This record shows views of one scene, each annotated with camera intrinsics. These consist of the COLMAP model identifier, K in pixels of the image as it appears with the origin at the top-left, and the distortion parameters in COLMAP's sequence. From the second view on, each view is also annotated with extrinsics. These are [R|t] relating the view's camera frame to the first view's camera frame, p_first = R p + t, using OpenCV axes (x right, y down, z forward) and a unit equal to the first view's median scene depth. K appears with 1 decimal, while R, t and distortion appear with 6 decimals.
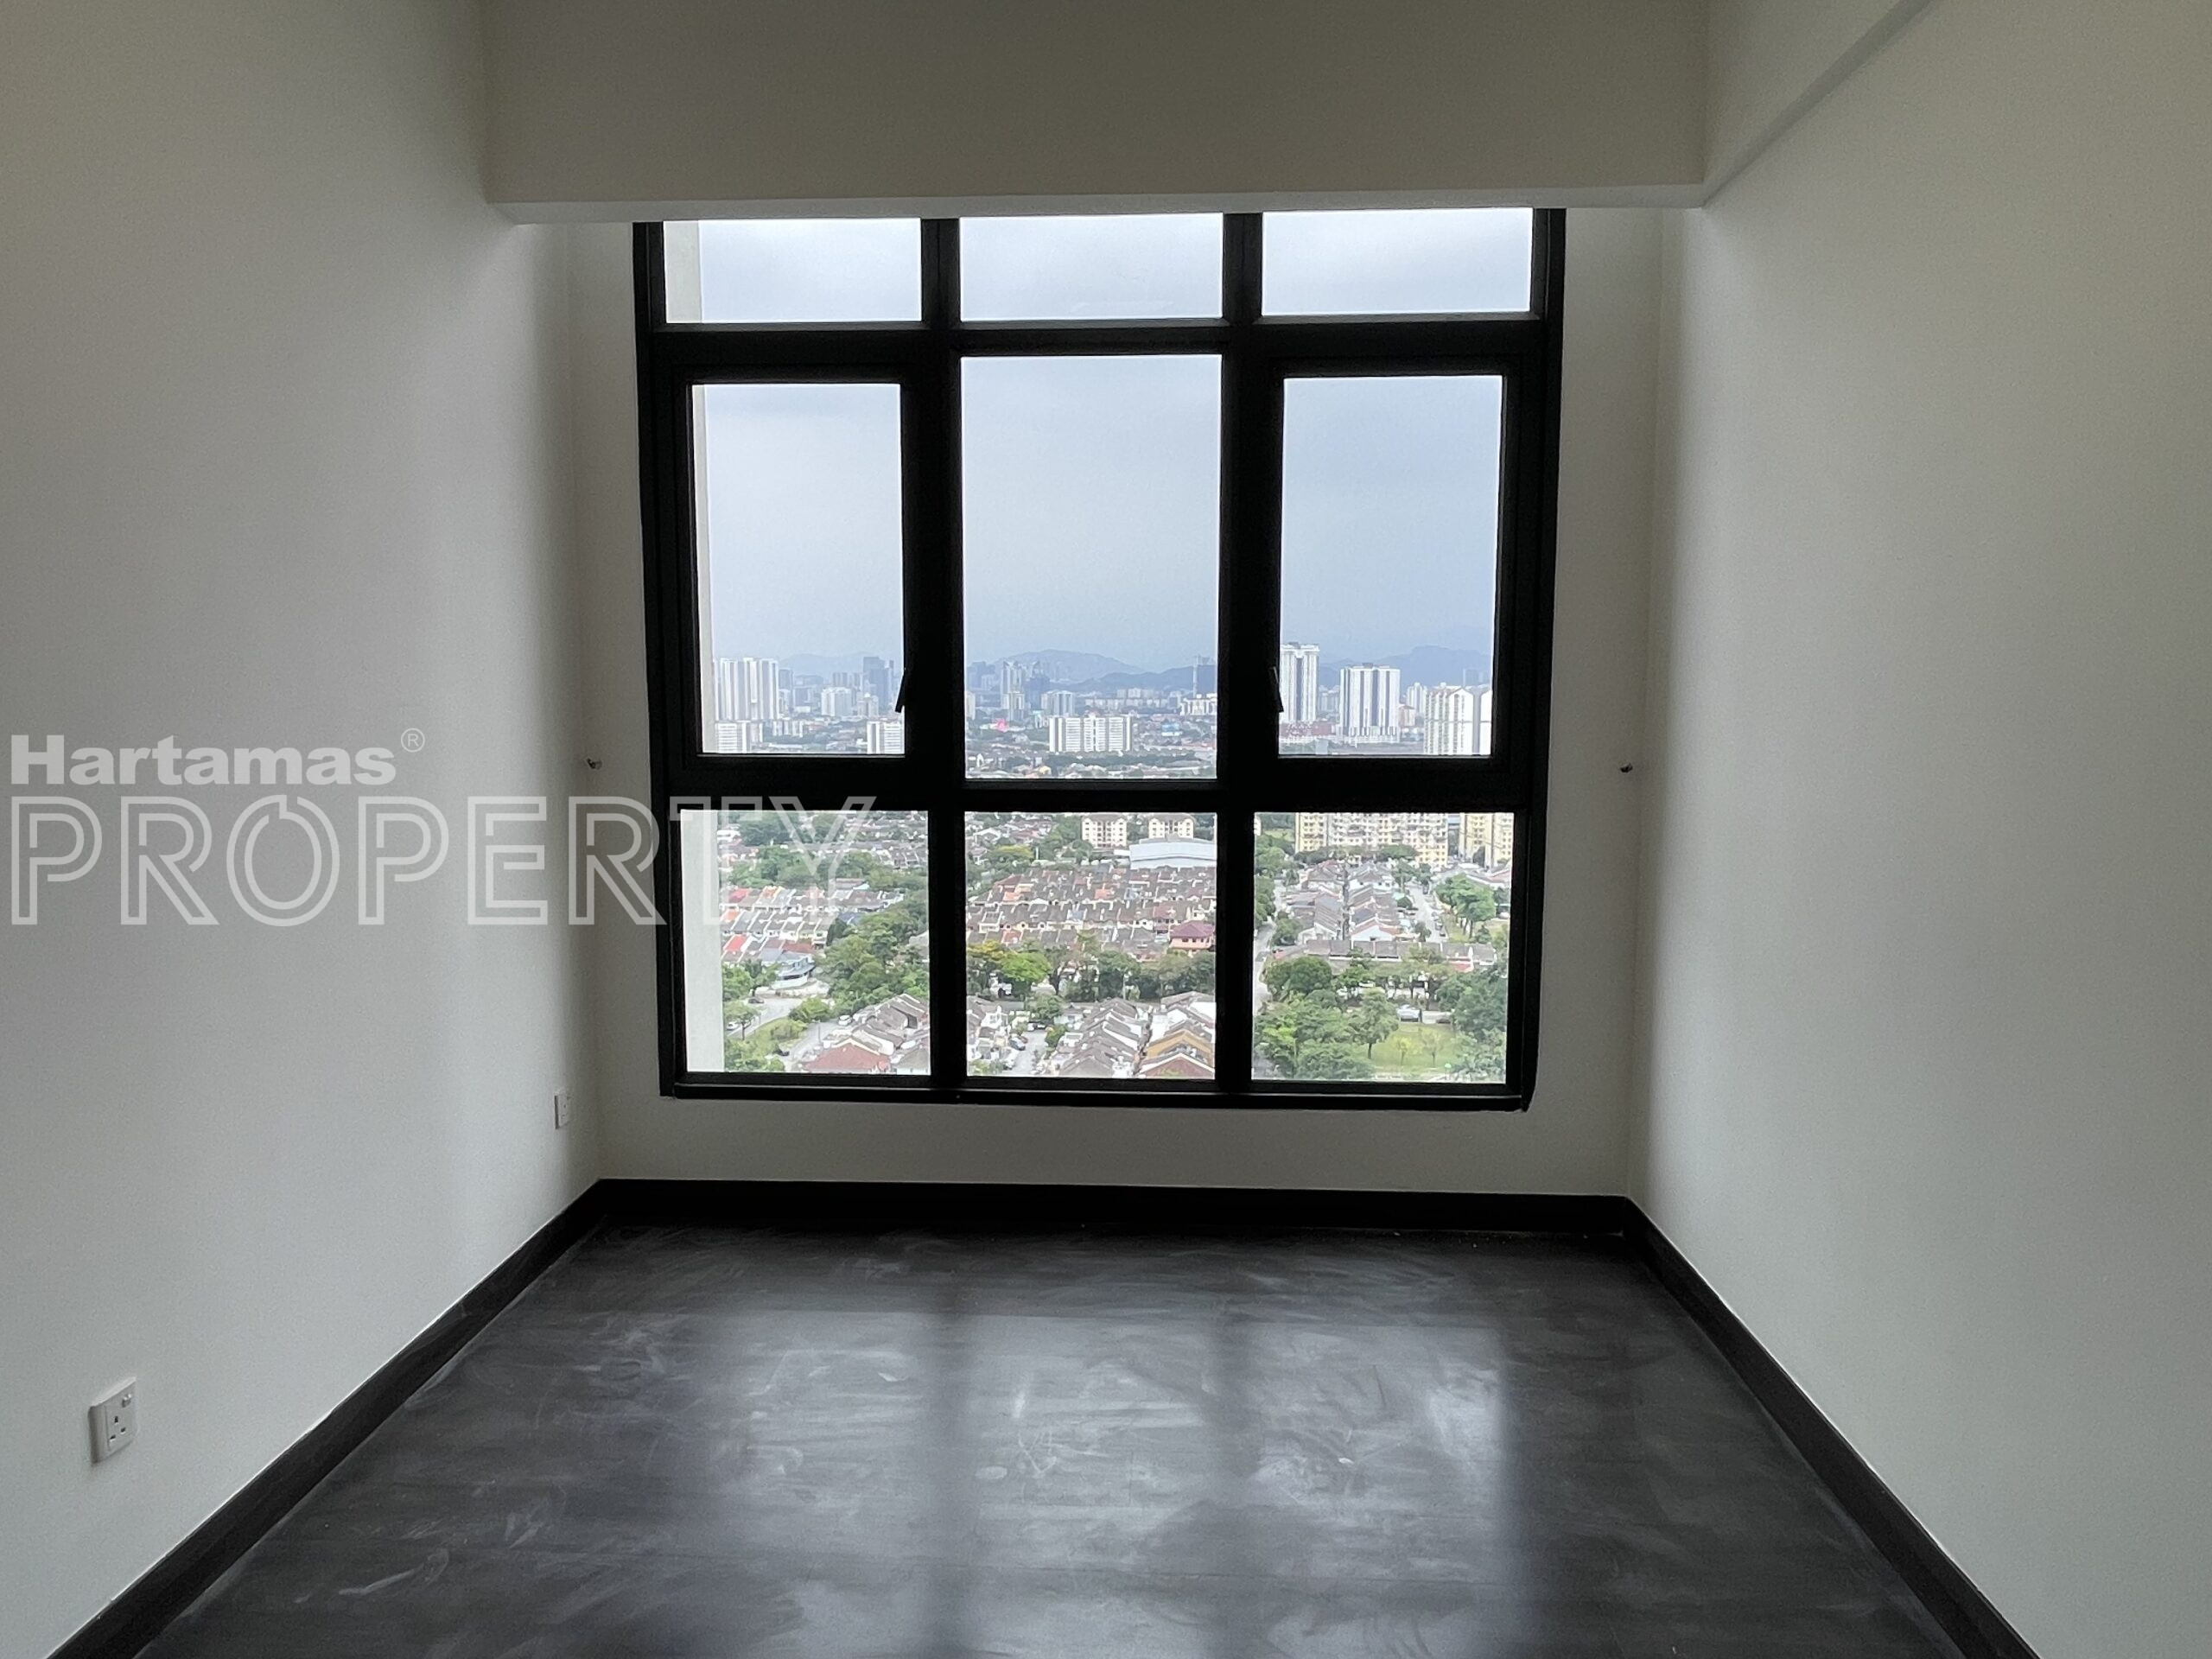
lens RADIAL K [[1591.0, 0, 1075.9], [0, 1591.0, 820.0], [0, 0, 1]] dist [0.104948, -0.003139]
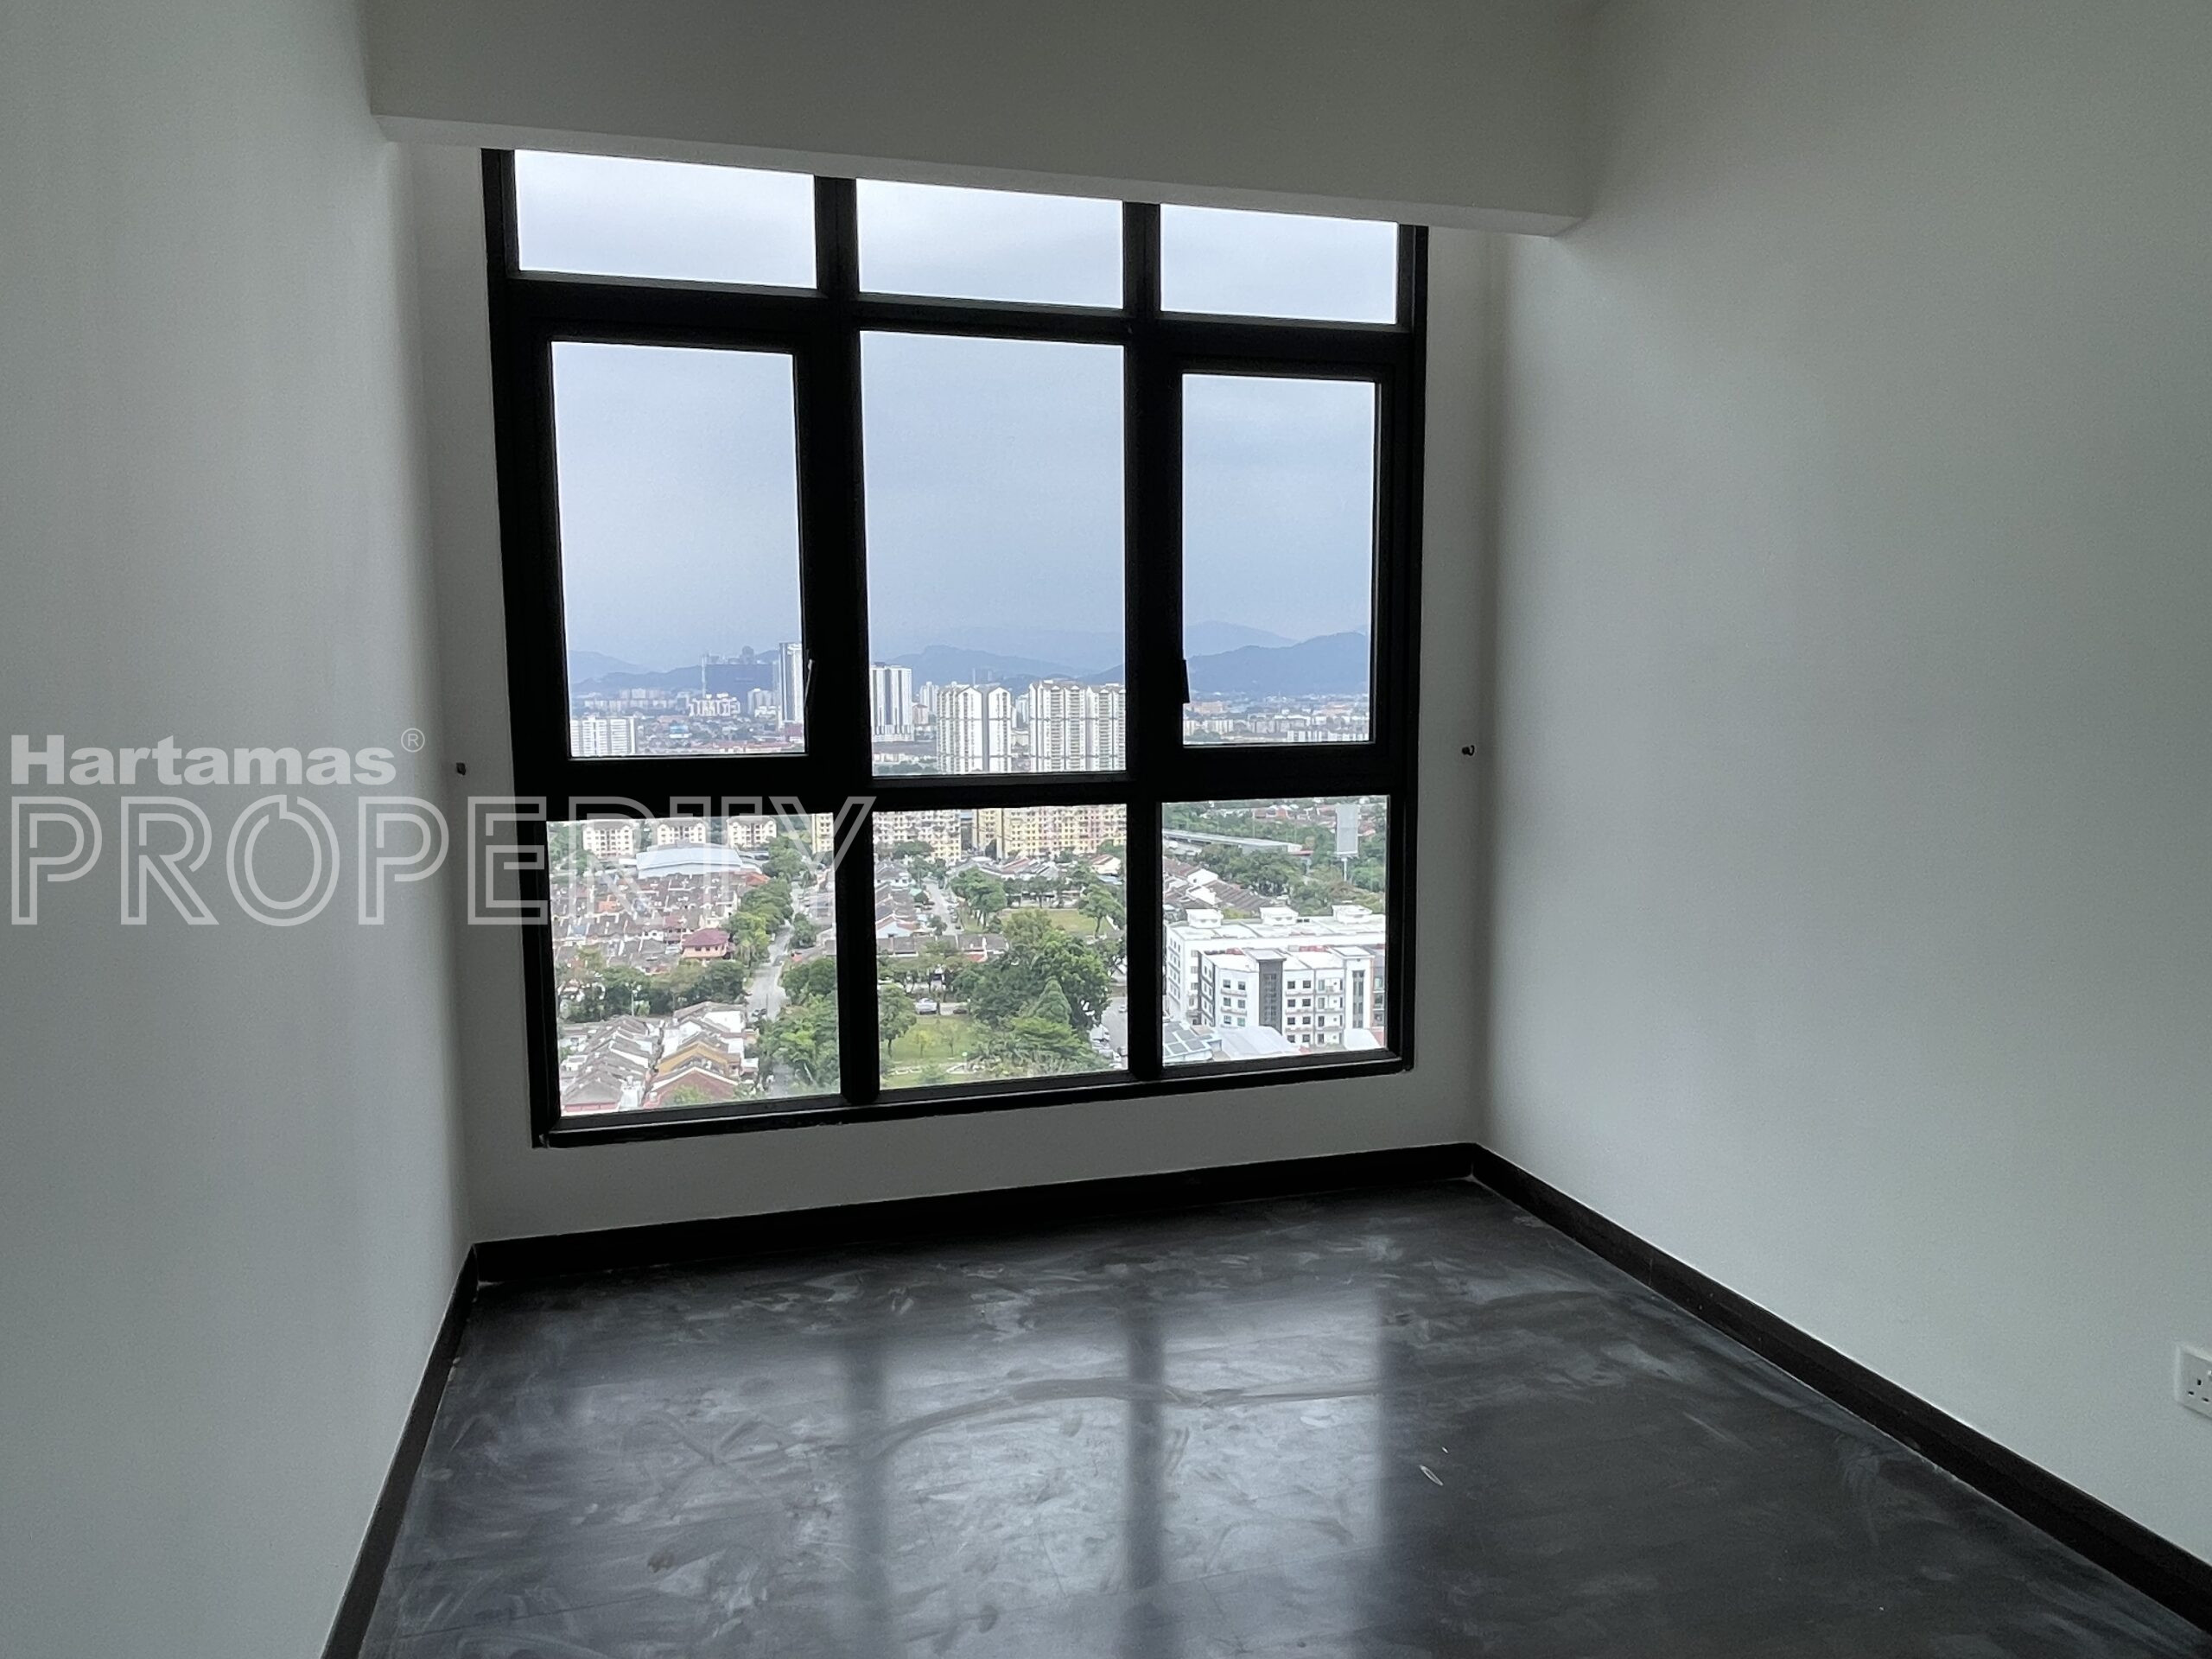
lens RADIAL K [[1591.0, 0, 1109.2], [0, 1591.0, 838.1], [0, 0, 1]] dist [0.104948, -0.003139]
pose [[0.947526, -0.039804, 0.317192, -0.240829], [0.036091, 0.999194, 0.017575, -0.001369], [-0.317636, -0.005205, 0.948198, 0.054040]]
